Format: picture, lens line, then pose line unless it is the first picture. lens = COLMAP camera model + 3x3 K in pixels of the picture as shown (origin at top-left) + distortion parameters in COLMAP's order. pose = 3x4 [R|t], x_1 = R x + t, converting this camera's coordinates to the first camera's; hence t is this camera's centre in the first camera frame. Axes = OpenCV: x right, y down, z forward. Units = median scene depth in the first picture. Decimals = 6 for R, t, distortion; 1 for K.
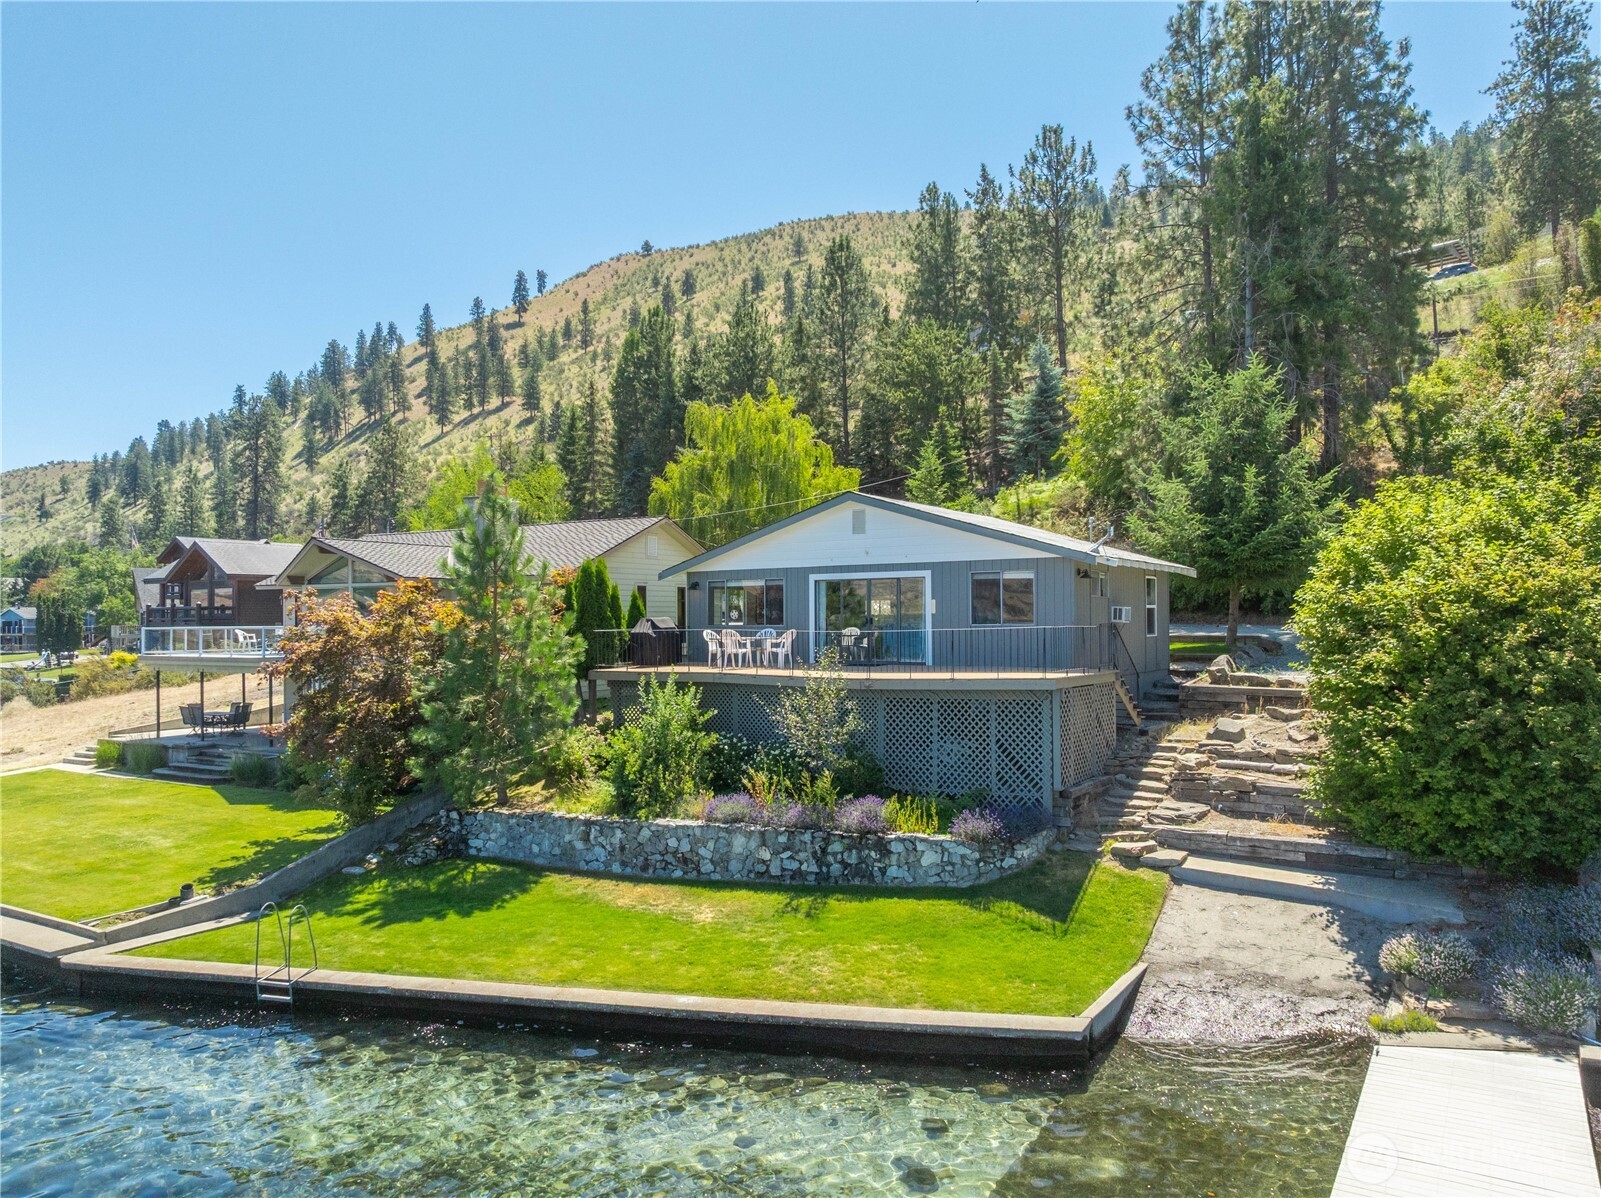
lens RADIAL K [[1126.8, 0, 806.6], [0, 1126.8, 600.2], [0, 0, 1]] dist [-0.040156, 0.015291]
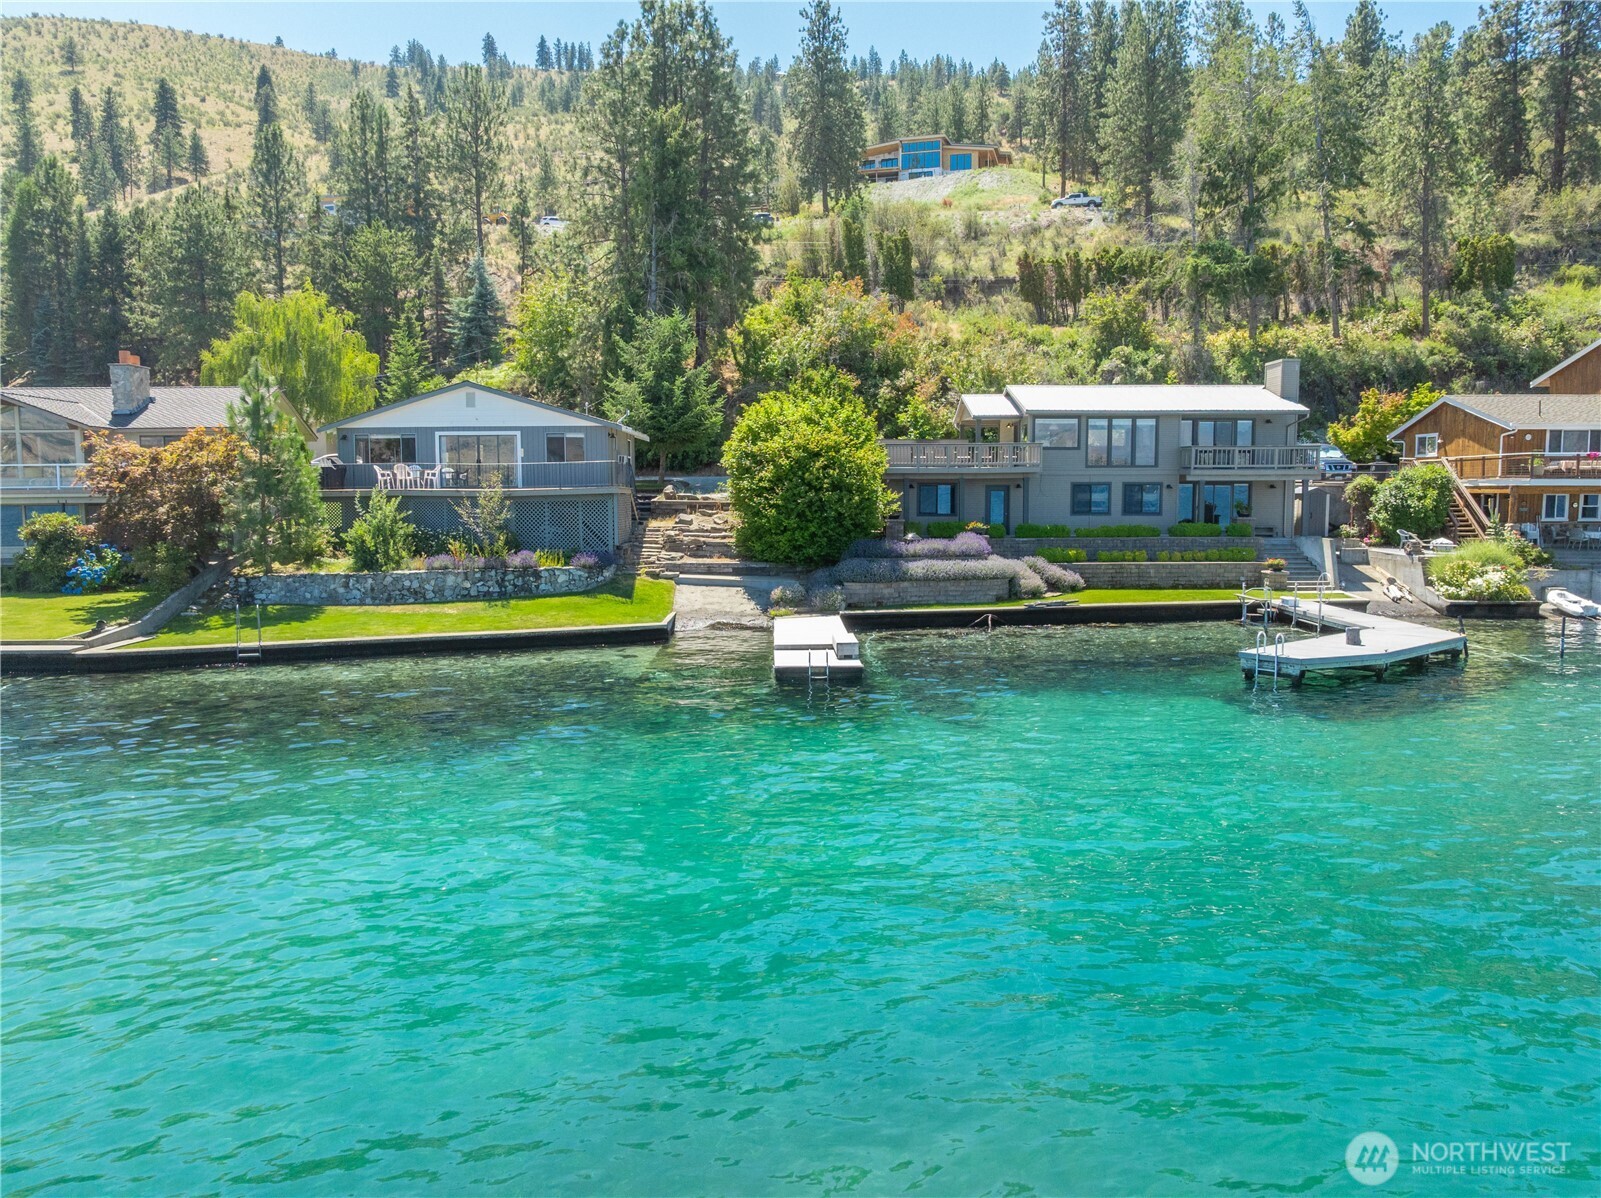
lens RADIAL K [[1126.8, 0, 801.7], [0, 1126.8, 594.7], [0, 0, 1]] dist [-0.040156, 0.015291]
pose [[0.835284, -0.045852, 0.547903, -0.501749], [-0.010827, 0.994952, 0.099769, 0.047713], [-0.549712, -0.089268, 0.830571, -0.698139]]
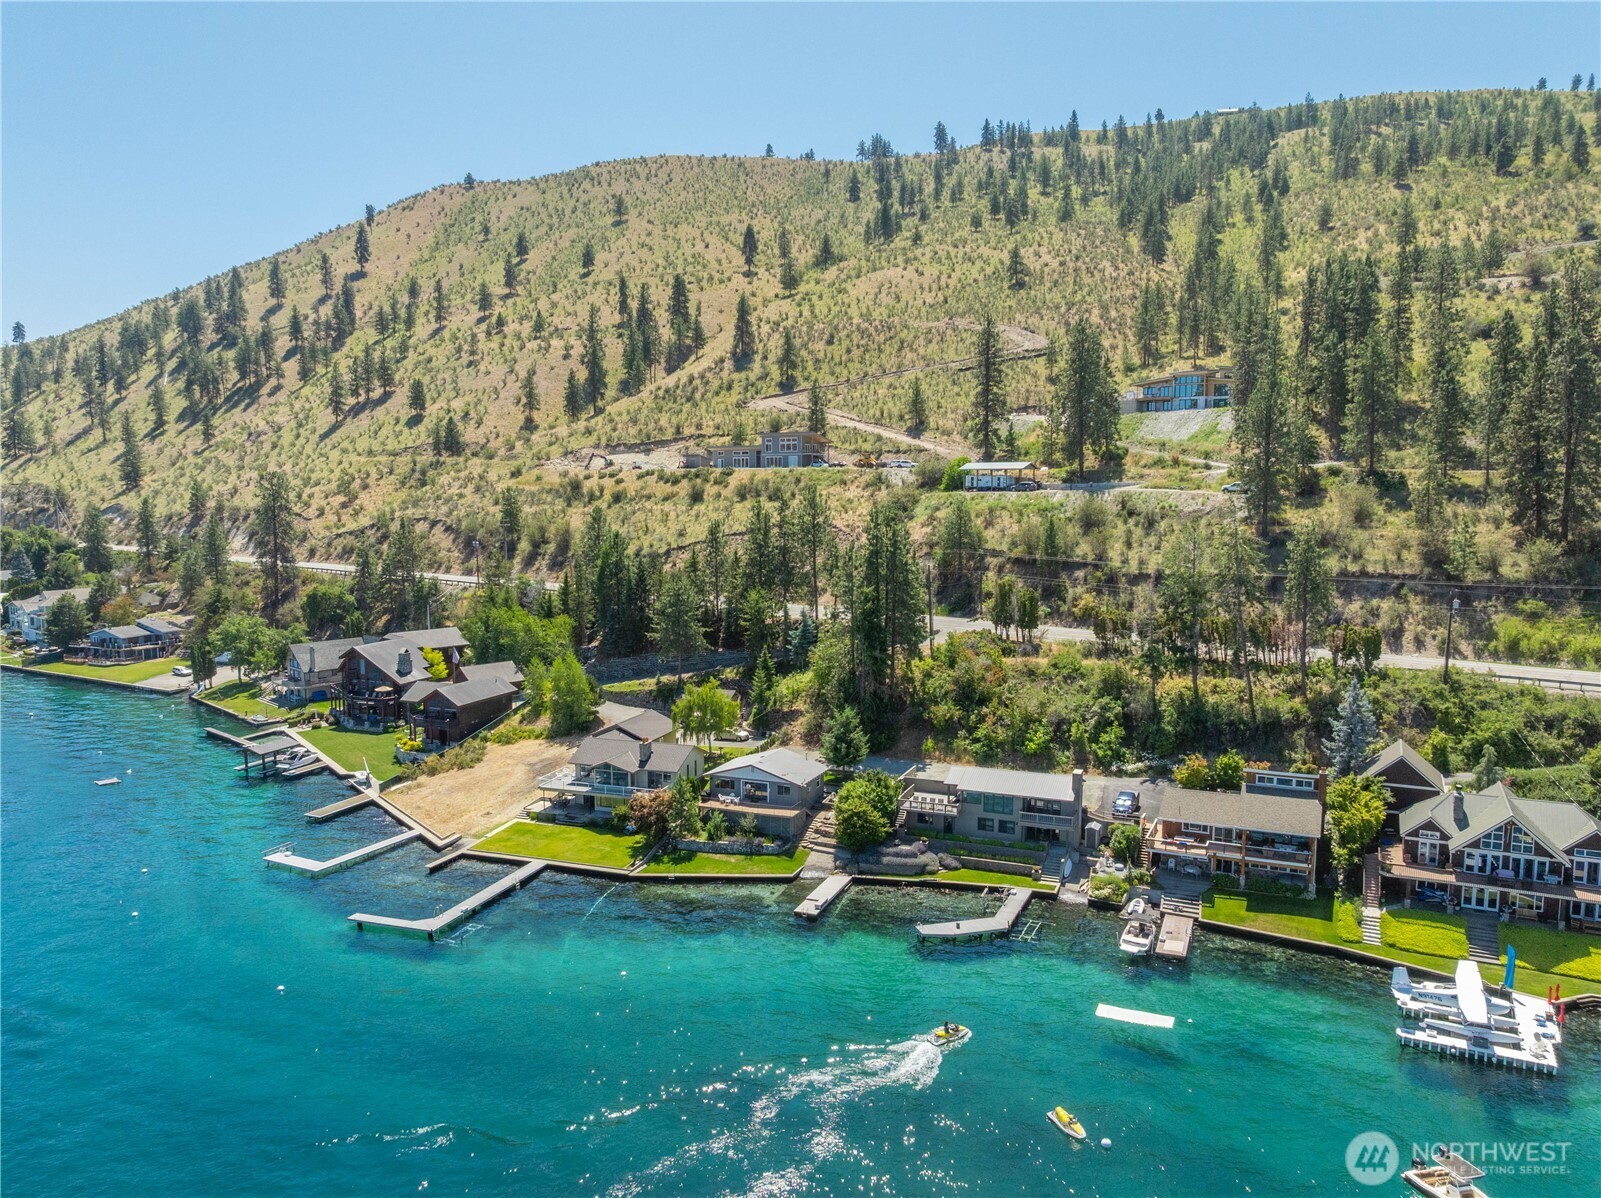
lens RADIAL K [[1126.8, 0, 807.1], [0, 1126.8, 597.1], [0, 0, 1]] dist [-0.040156, 0.015291]
pose [[0.983904, -0.010864, 0.178370, -0.596529], [-0.010325, 0.993027, 0.117437, -1.433917], [-0.178402, -0.117389, 0.976930, -3.745433]]
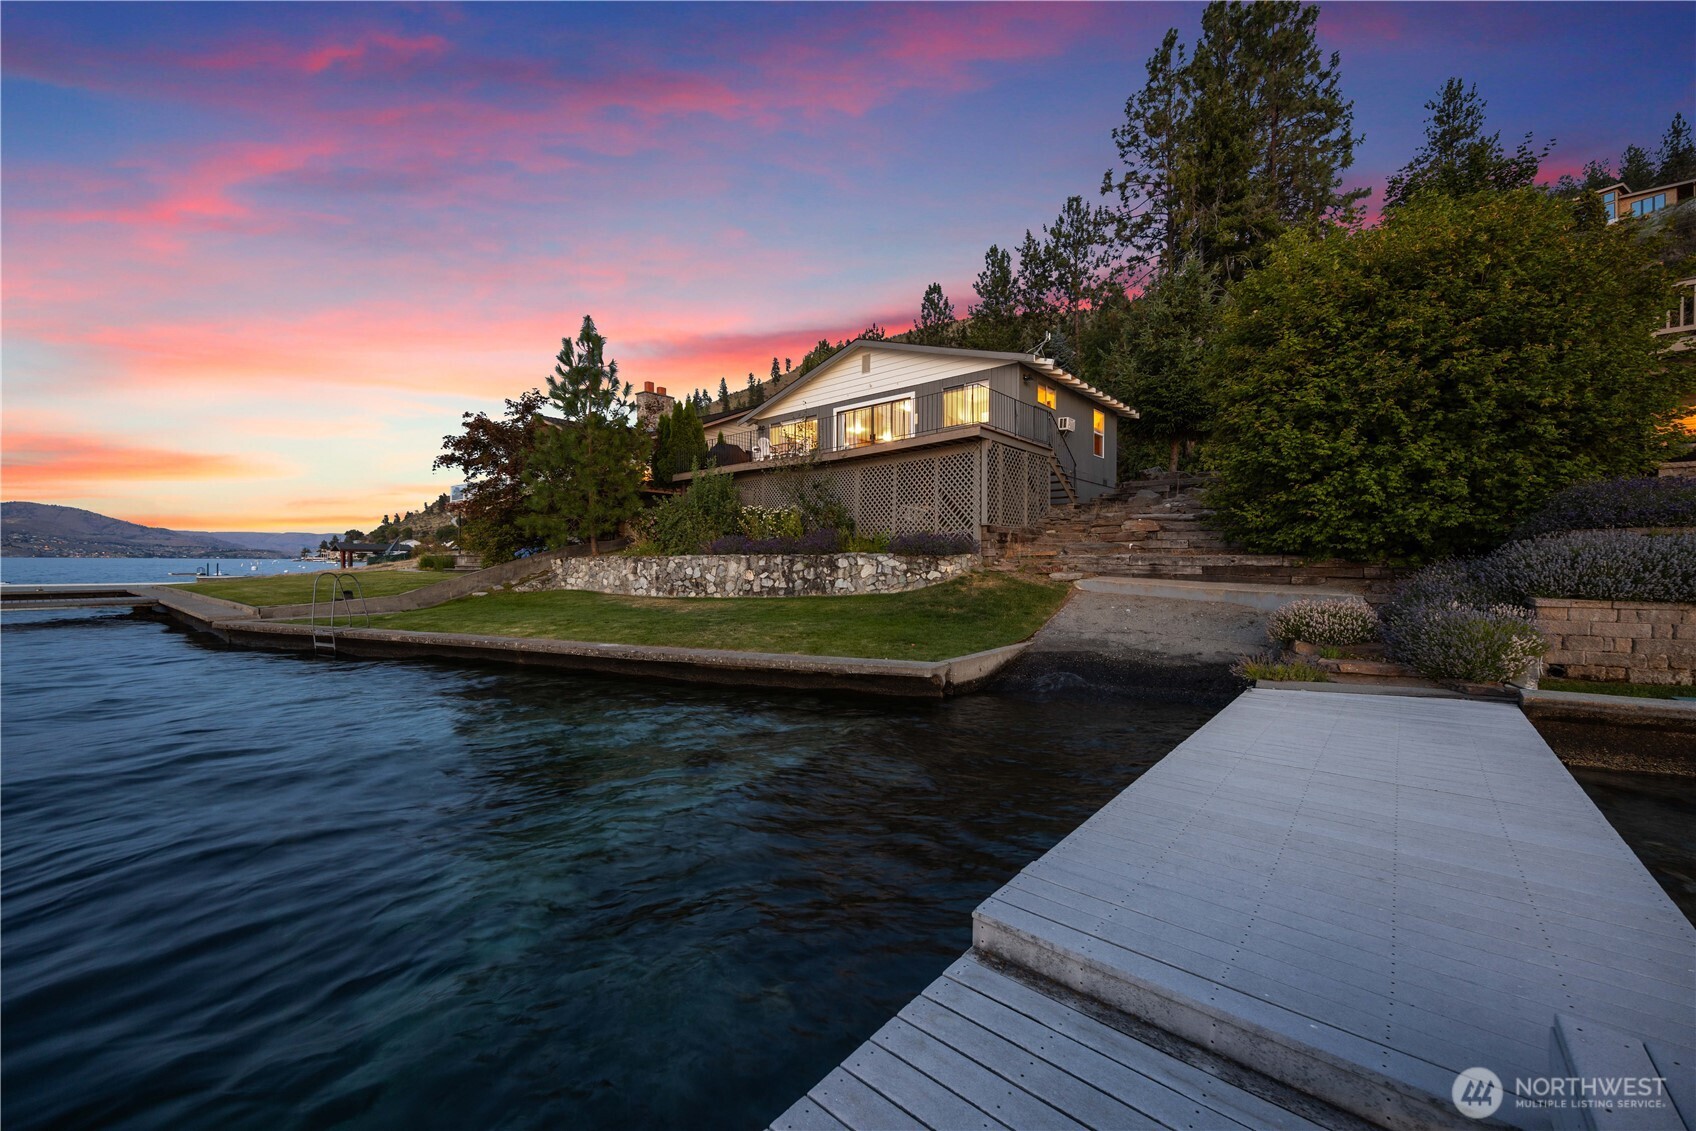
lens RADIAL K [[644.4, 0, 841.3], [0, 644.4, 568.8], [0, 0, 1]] dist [-0.005297, -0.000040]
pose [[0.987846, 0.012727, -0.154914, 0.154183], [-0.008519, 0.999577, 0.027795, 0.170103], [0.155202, -0.026137, 0.987537, 0.254726]]
